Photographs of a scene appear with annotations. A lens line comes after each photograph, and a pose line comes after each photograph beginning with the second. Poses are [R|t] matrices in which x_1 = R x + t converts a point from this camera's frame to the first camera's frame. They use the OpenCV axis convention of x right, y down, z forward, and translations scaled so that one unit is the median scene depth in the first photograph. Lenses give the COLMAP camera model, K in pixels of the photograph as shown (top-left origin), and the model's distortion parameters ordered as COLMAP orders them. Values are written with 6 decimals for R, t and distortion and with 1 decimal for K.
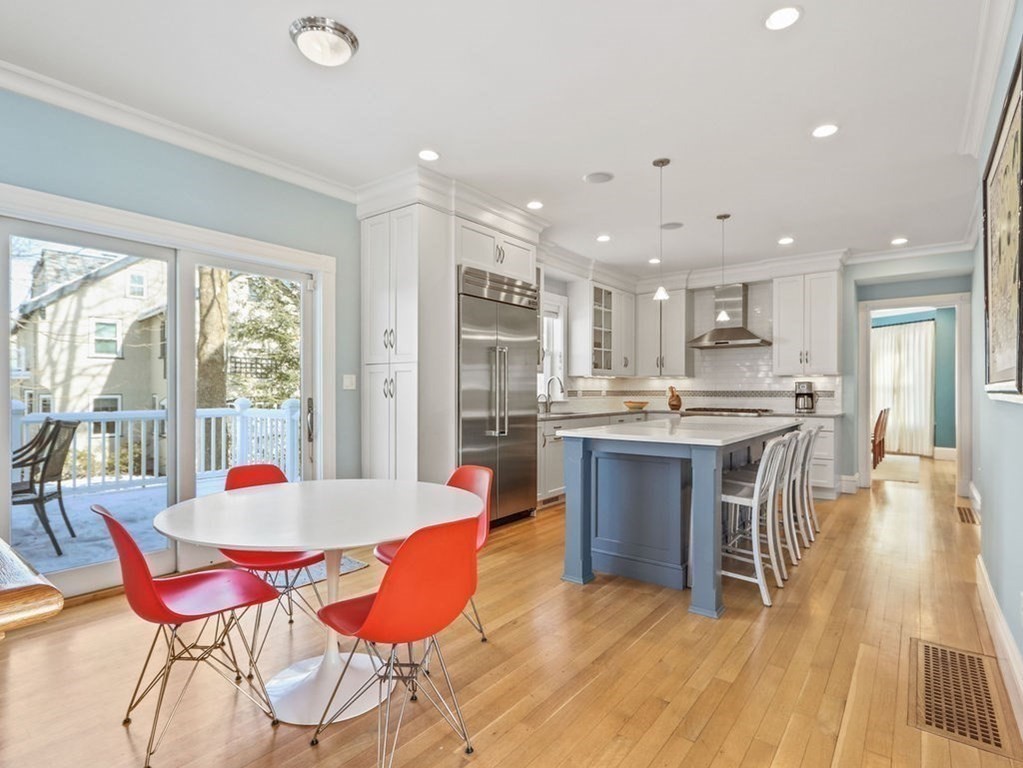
lens RADIAL K [[537.8, 0, 515.1], [0, 537.8, 388.9], [0, 0, 1]] dist [0.002080, -0.006615]
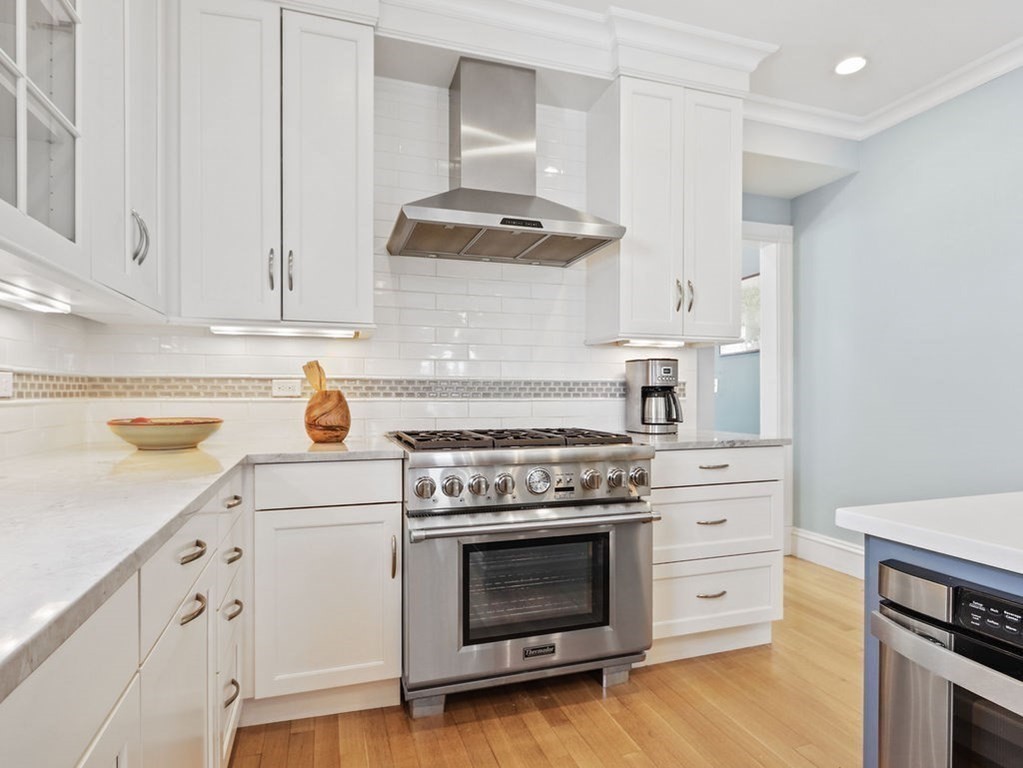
lens RADIAL K [[537.8, 0, 506.4], [0, 537.8, 390.2], [0, 0, 1]] dist [0.002080, -0.006615]
pose [[0.559684, 0.001841, 0.828704, 0.132930], [-0.000990, 0.999998, -0.001553, 0.012669], [-0.828706, 0.000049, 0.559685, 0.901538]]
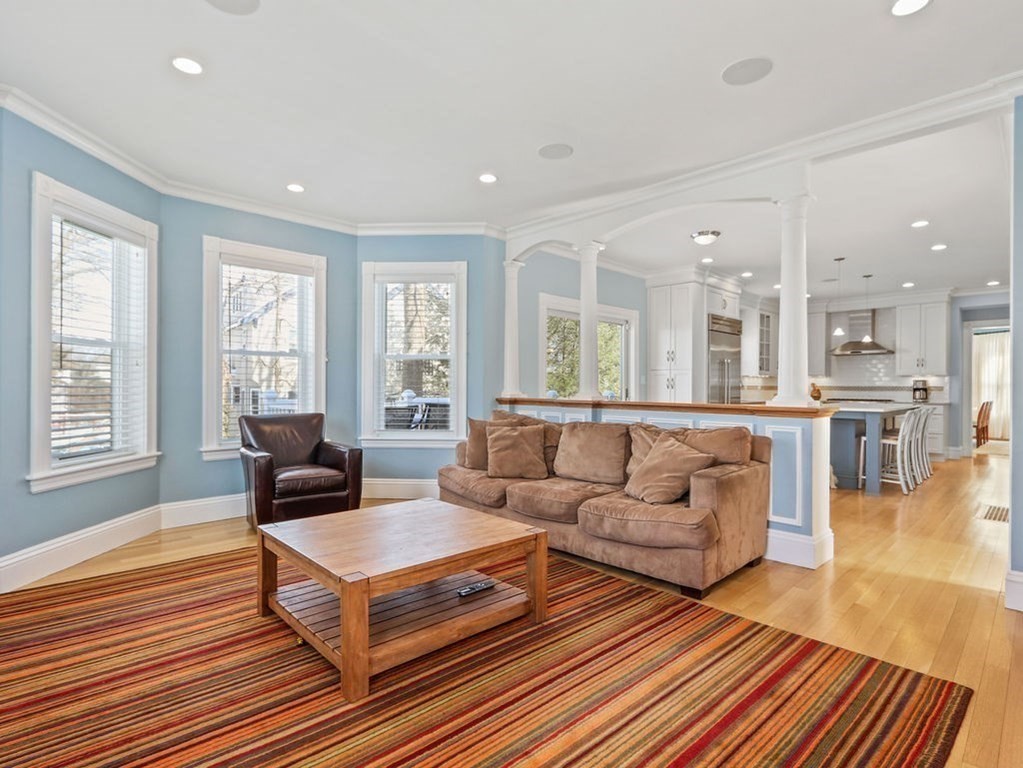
lens RADIAL K [[537.8, 0, 506.0], [0, 537.8, 385.6], [0, 0, 1]] dist [0.002080, -0.006615]
pose [[0.989367, 0.003320, -0.145403, -0.344849], [-0.003160, 0.999994, 0.001328, 0.003334], [0.145406, -0.000854, 0.989372, -0.573150]]
